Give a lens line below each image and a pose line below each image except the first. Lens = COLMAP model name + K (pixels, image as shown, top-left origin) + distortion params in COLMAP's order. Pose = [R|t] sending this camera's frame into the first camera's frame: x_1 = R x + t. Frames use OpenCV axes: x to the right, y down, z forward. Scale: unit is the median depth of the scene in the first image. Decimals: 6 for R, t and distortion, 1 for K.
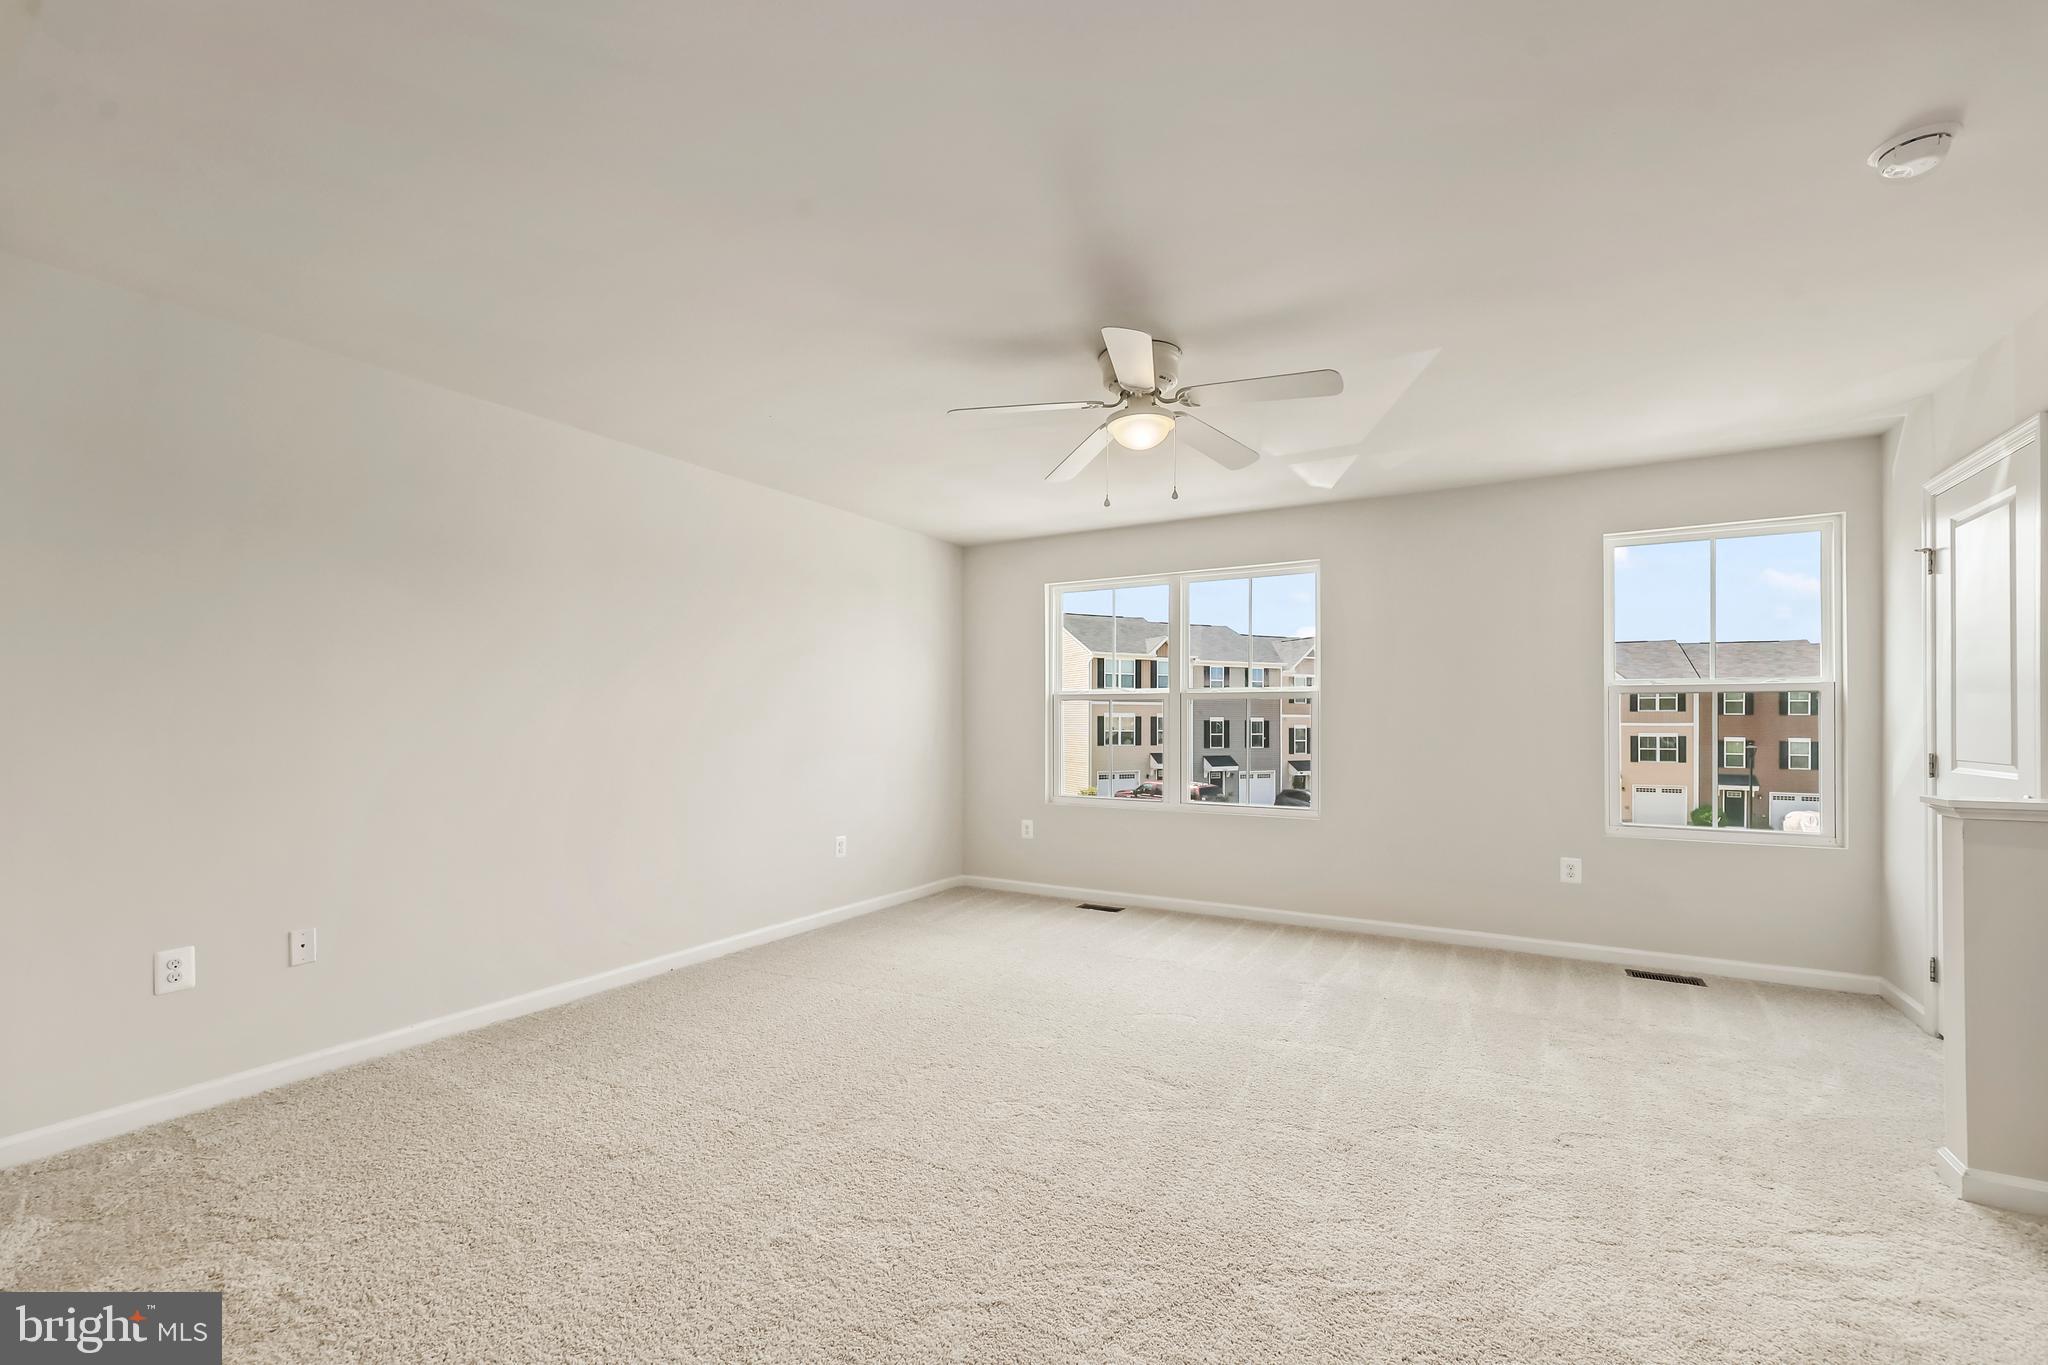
lens RADIAL K [[853.0, 0, 1050.0], [0, 853.0, 714.9], [0, 0, 1]] dist [0.003540, 0.000447]
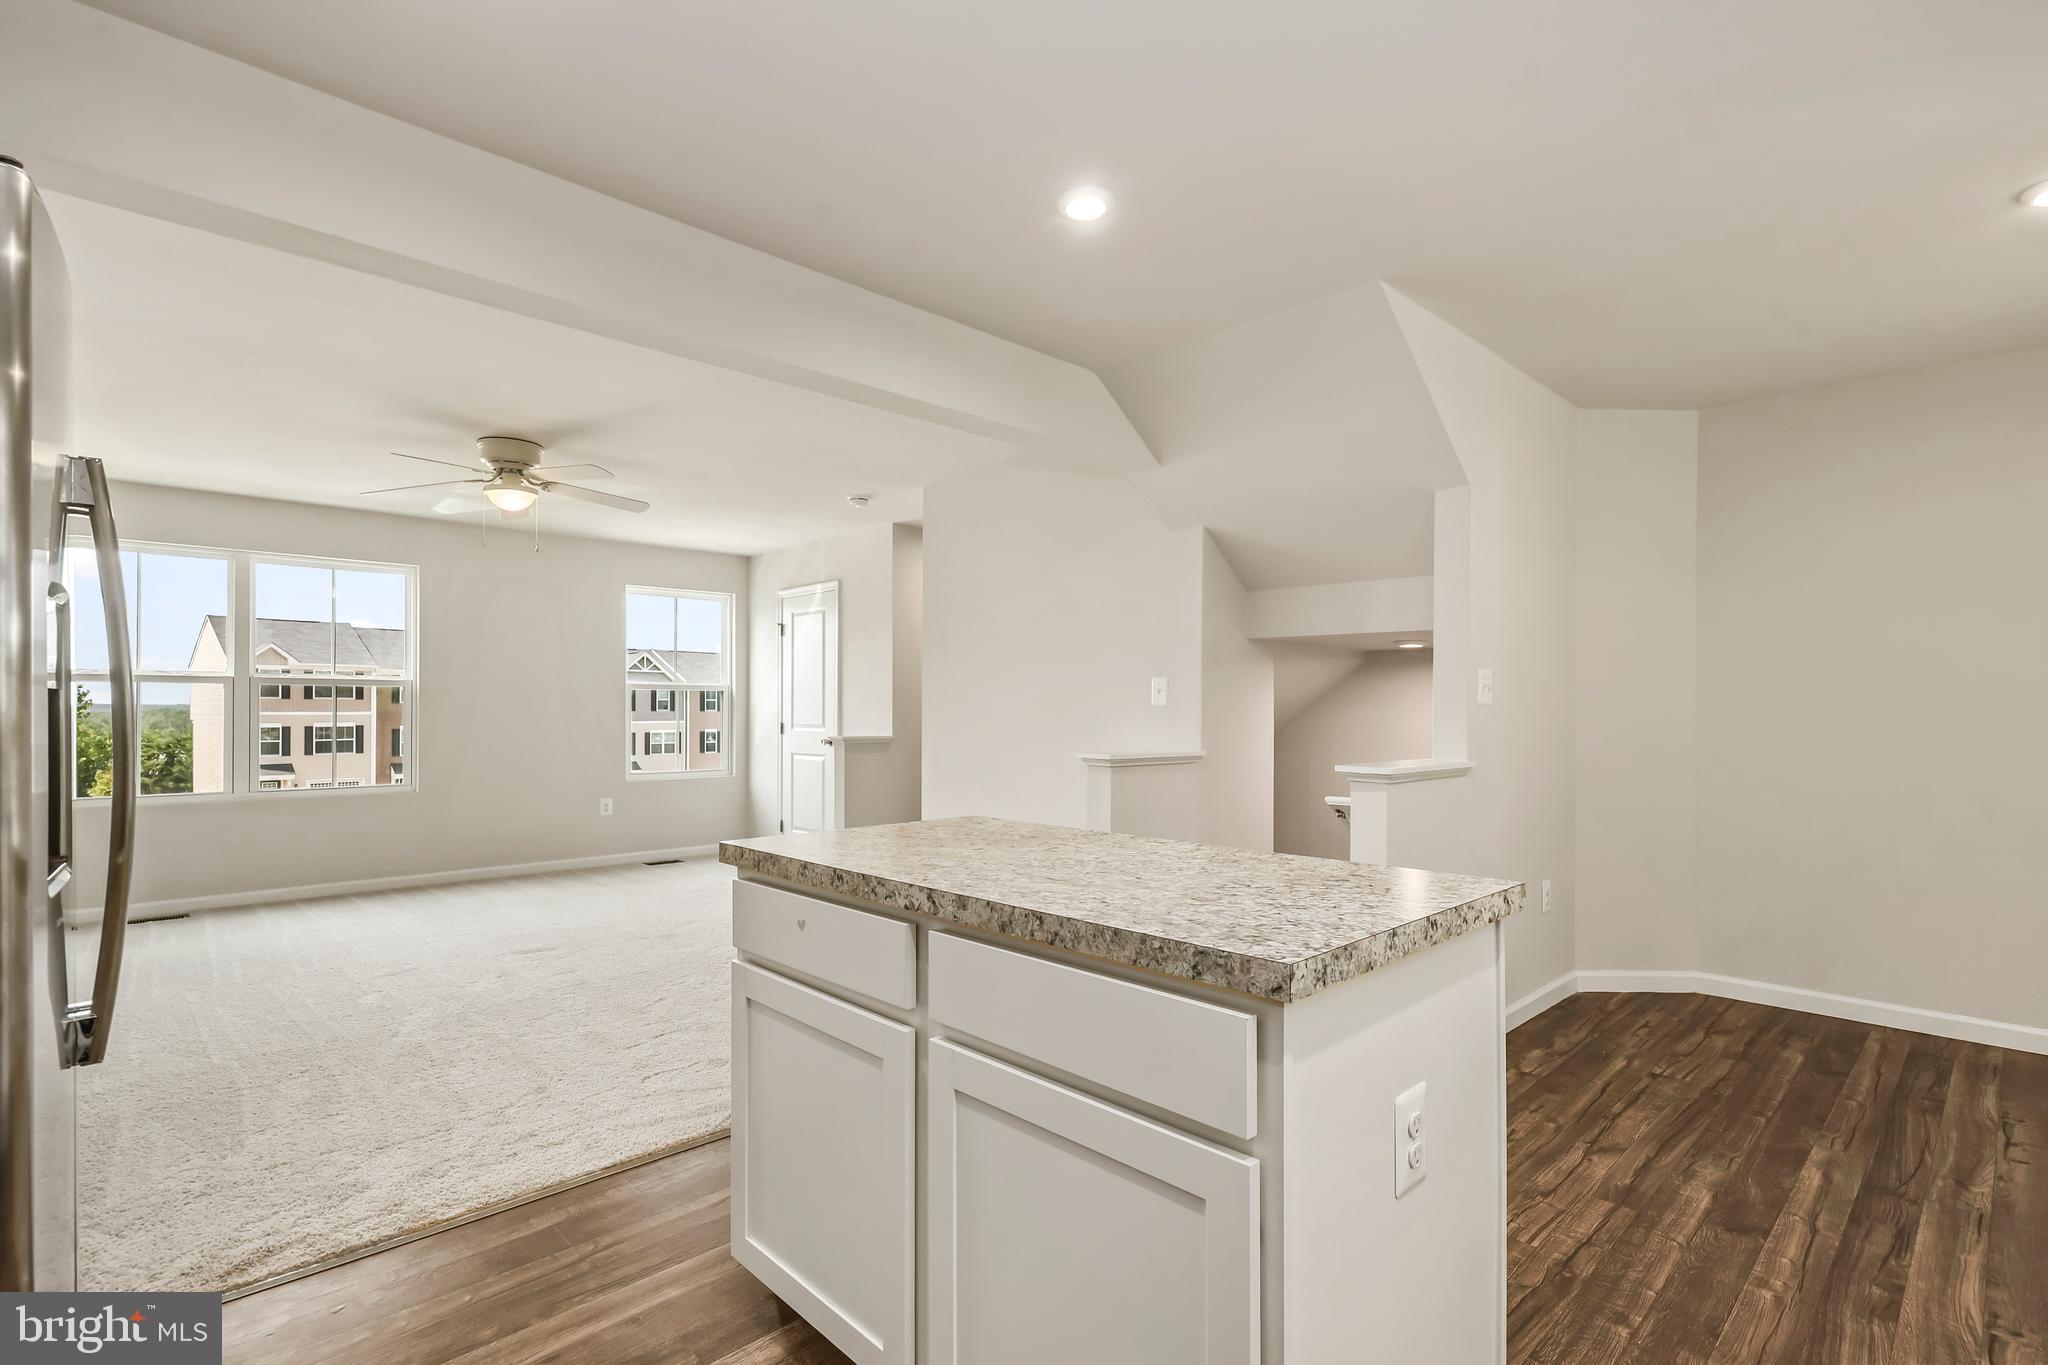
lens RADIAL K [[964.4, 0, 1019.8], [0, 964.4, 704.4], [0, 0, 1]] dist [0.003479, -0.000160]
pose [[0.291045, 0.006446, 0.956688, -0.887318], [-0.007692, 0.999961, -0.004397, 0.005746], [-0.956679, -0.006079, 0.291083, -0.200484]]
